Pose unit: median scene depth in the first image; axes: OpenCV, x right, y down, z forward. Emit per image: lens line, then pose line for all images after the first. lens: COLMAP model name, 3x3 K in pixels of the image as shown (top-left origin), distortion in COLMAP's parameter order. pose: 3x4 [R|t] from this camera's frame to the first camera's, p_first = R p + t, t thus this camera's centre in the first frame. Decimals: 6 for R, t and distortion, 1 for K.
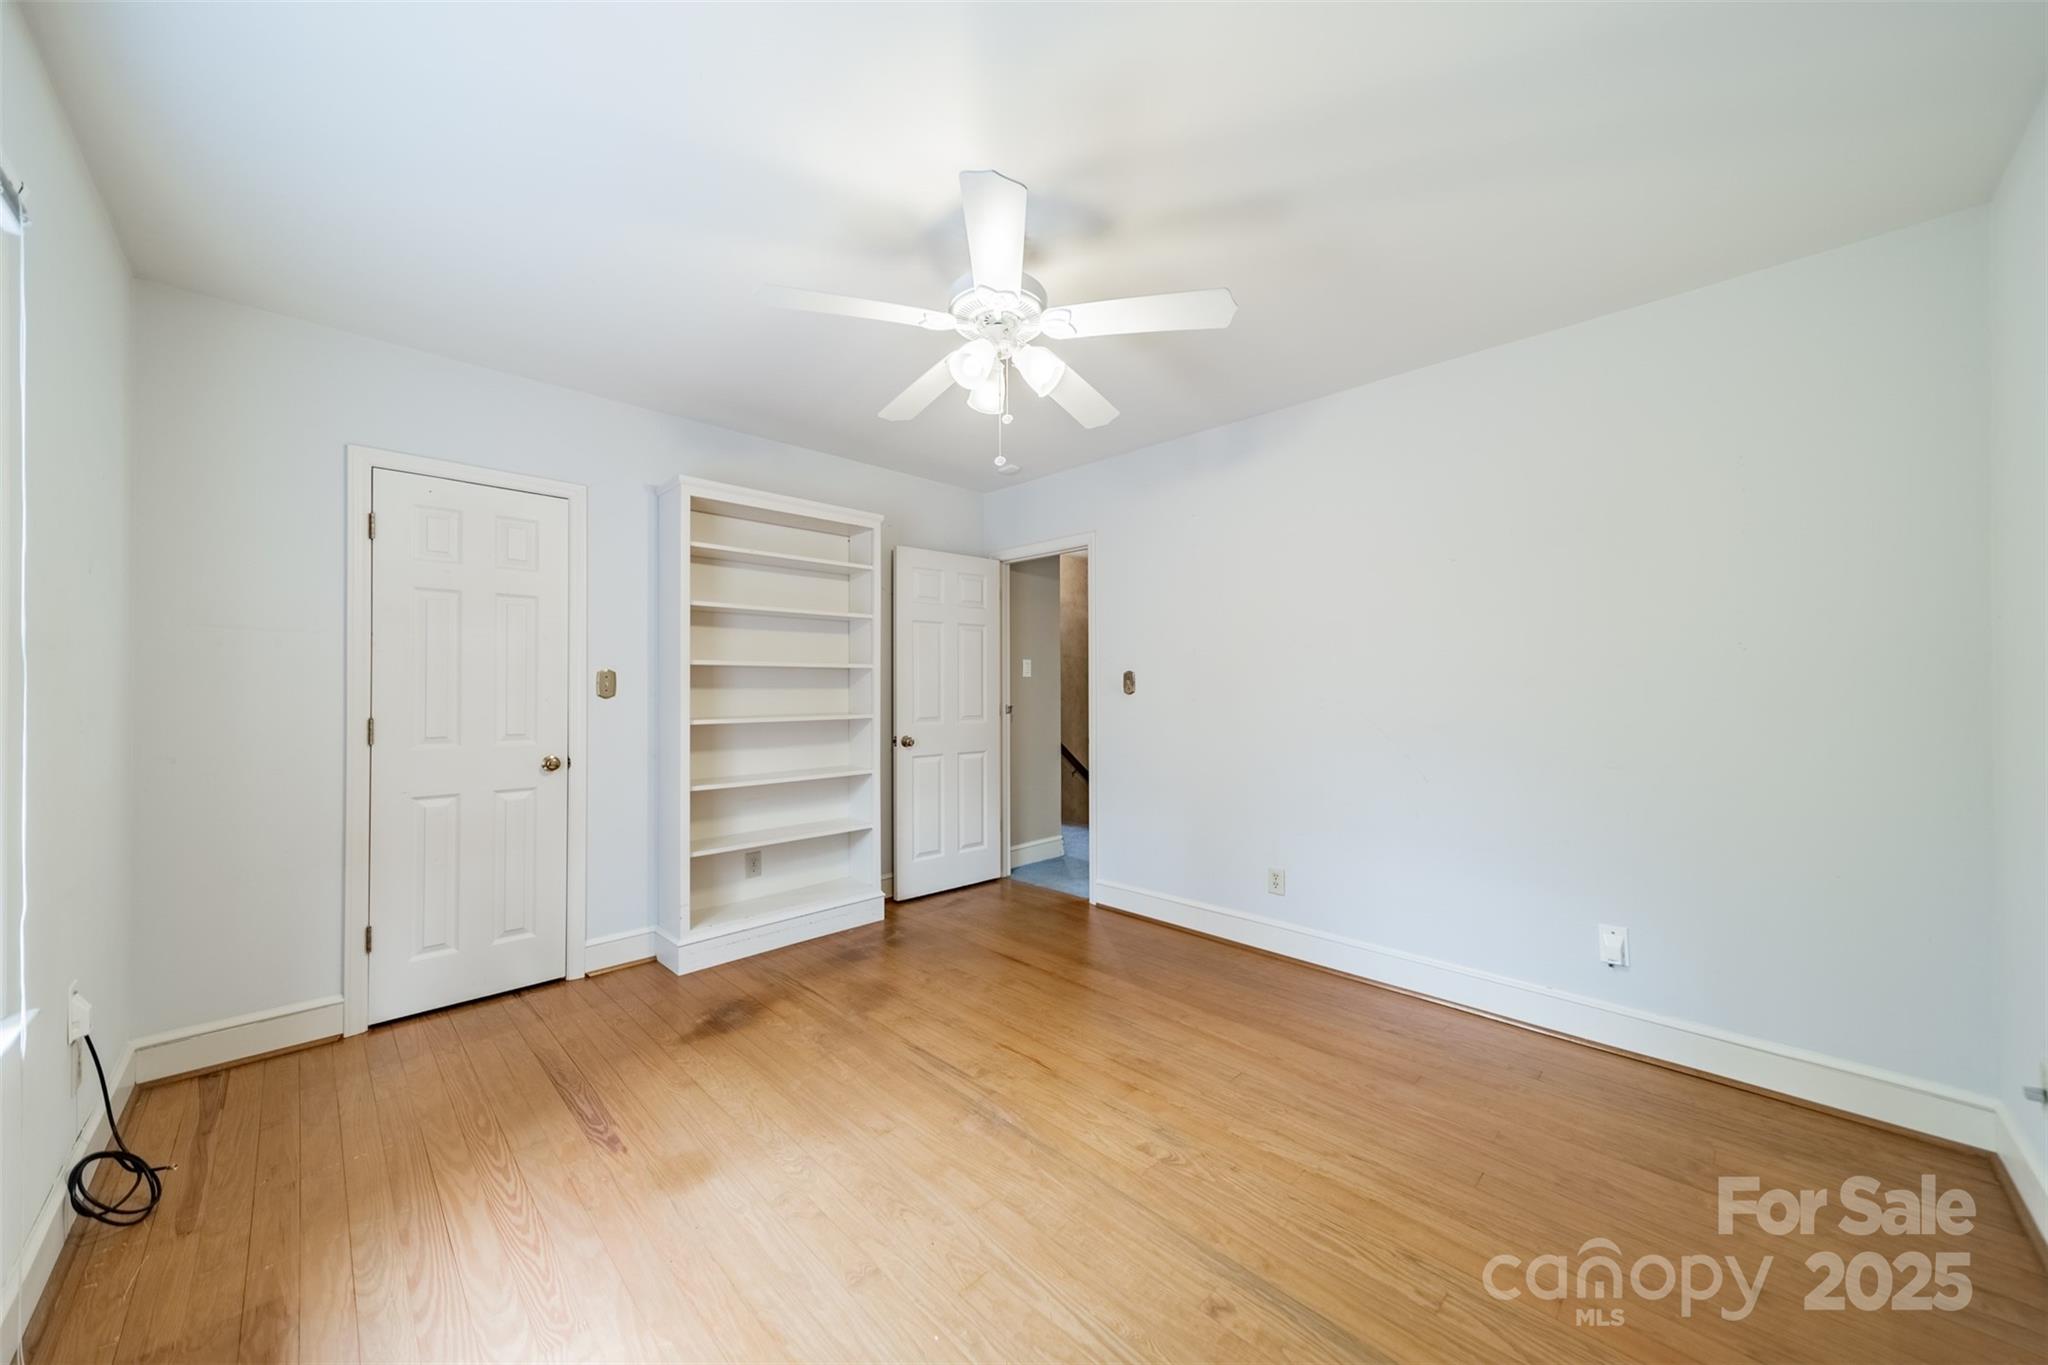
lens RADIAL K [[719.5, 0, 1027.6], [0, 719.5, 678.9], [0, 0, 1]] dist [0.008470, -0.000041]
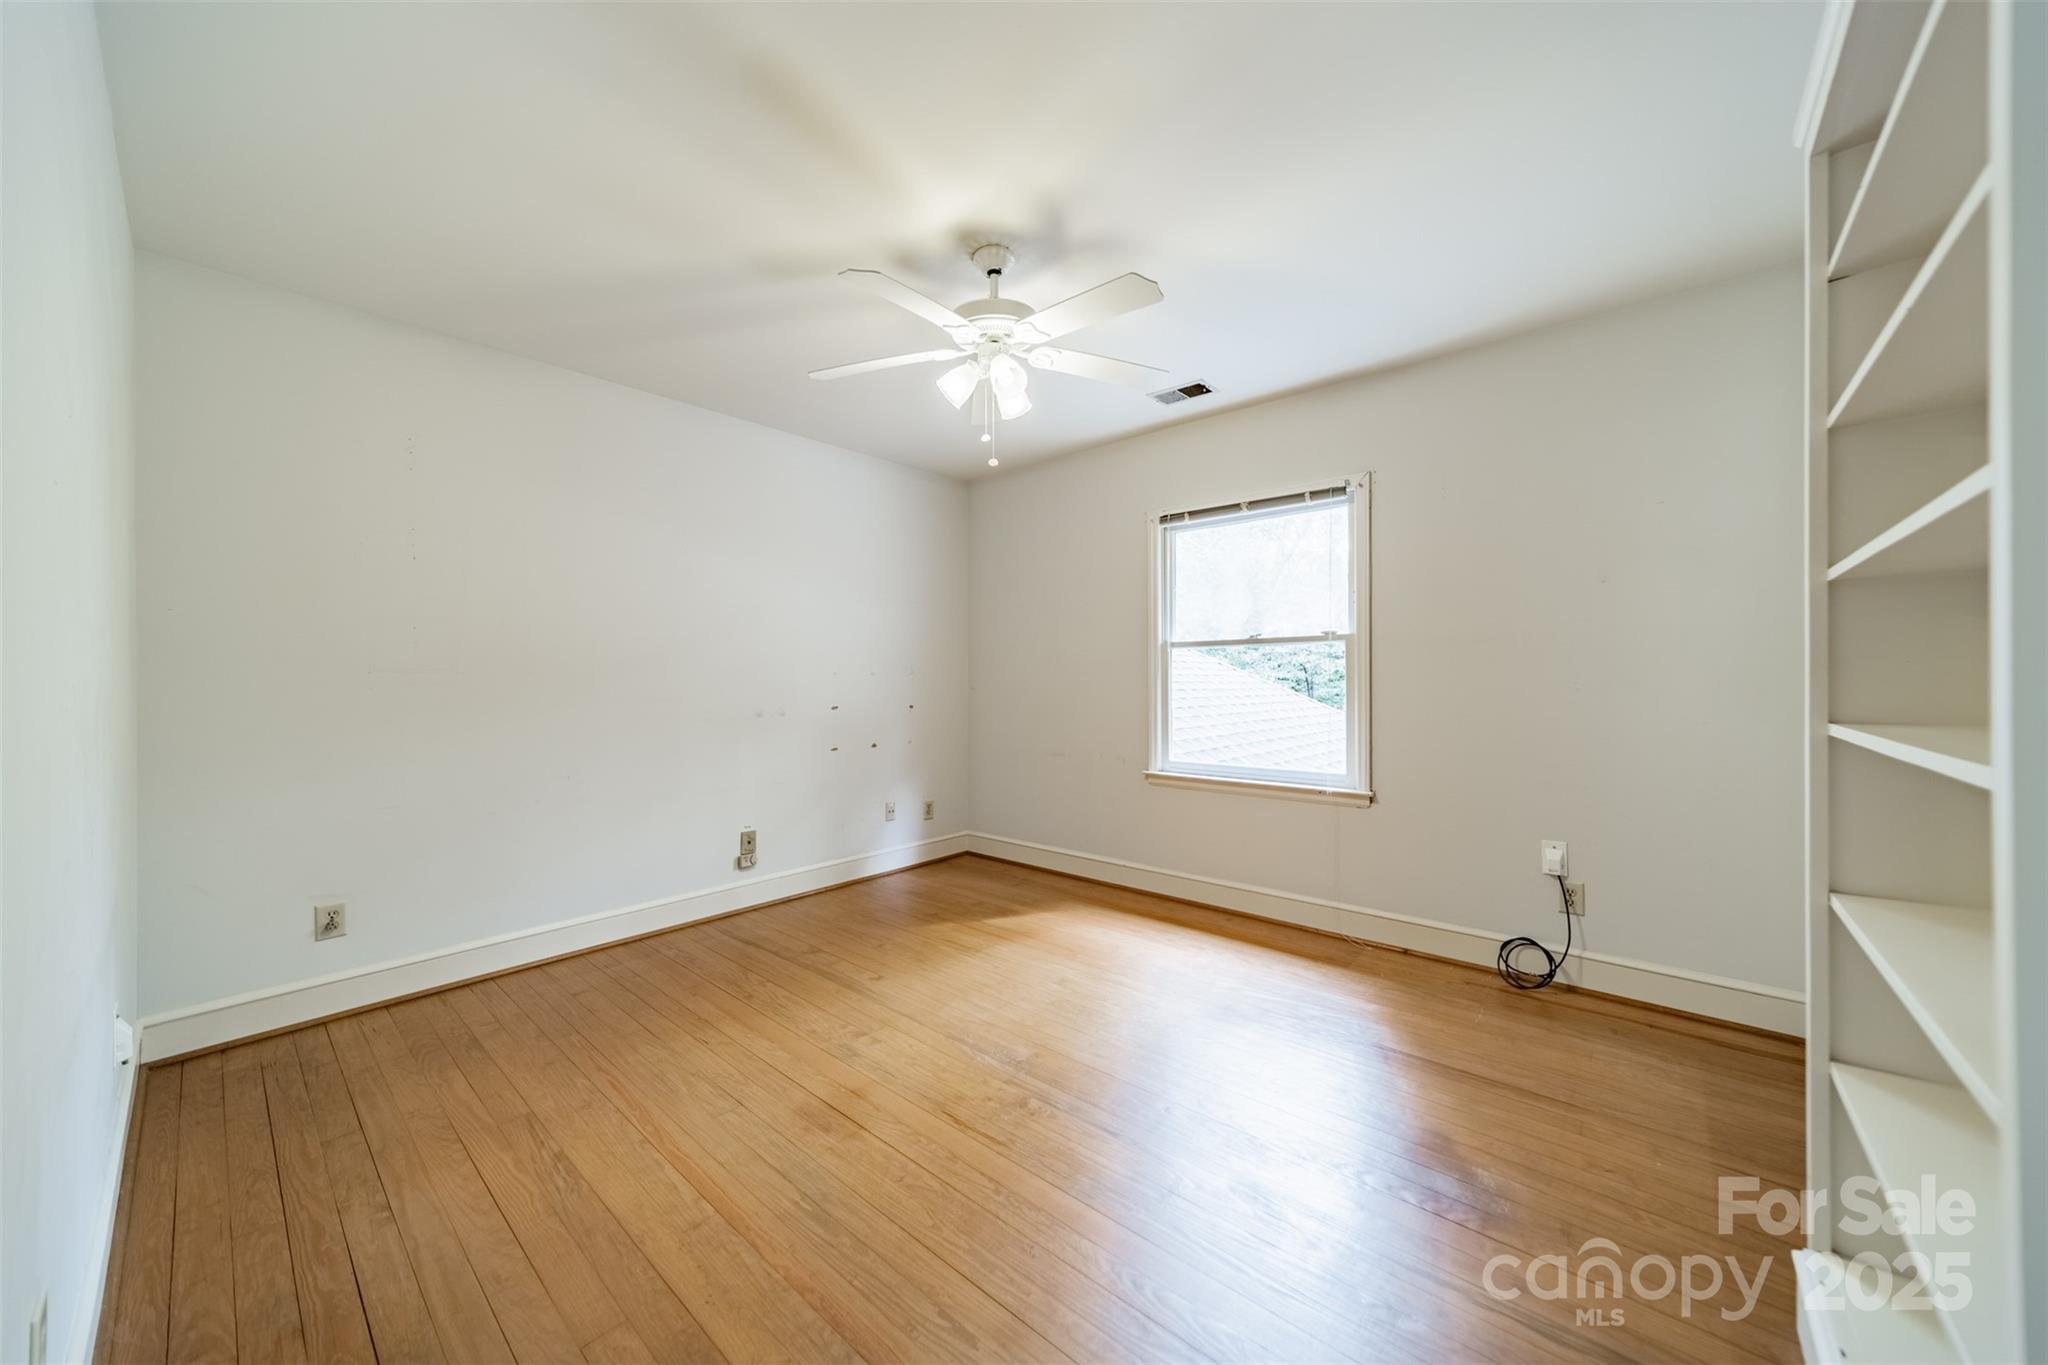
lens RADIAL K [[719.5, 0, 1027.6], [0, 719.5, 678.9], [0, 0, 1]] dist [0.008470, -0.000041]
pose [[-0.997809, 0.005160, -0.065957, -0.016737], [0.006028, 0.999898, -0.012969, 0.052930], [0.065884, -0.013338, -0.997738, 2.143975]]
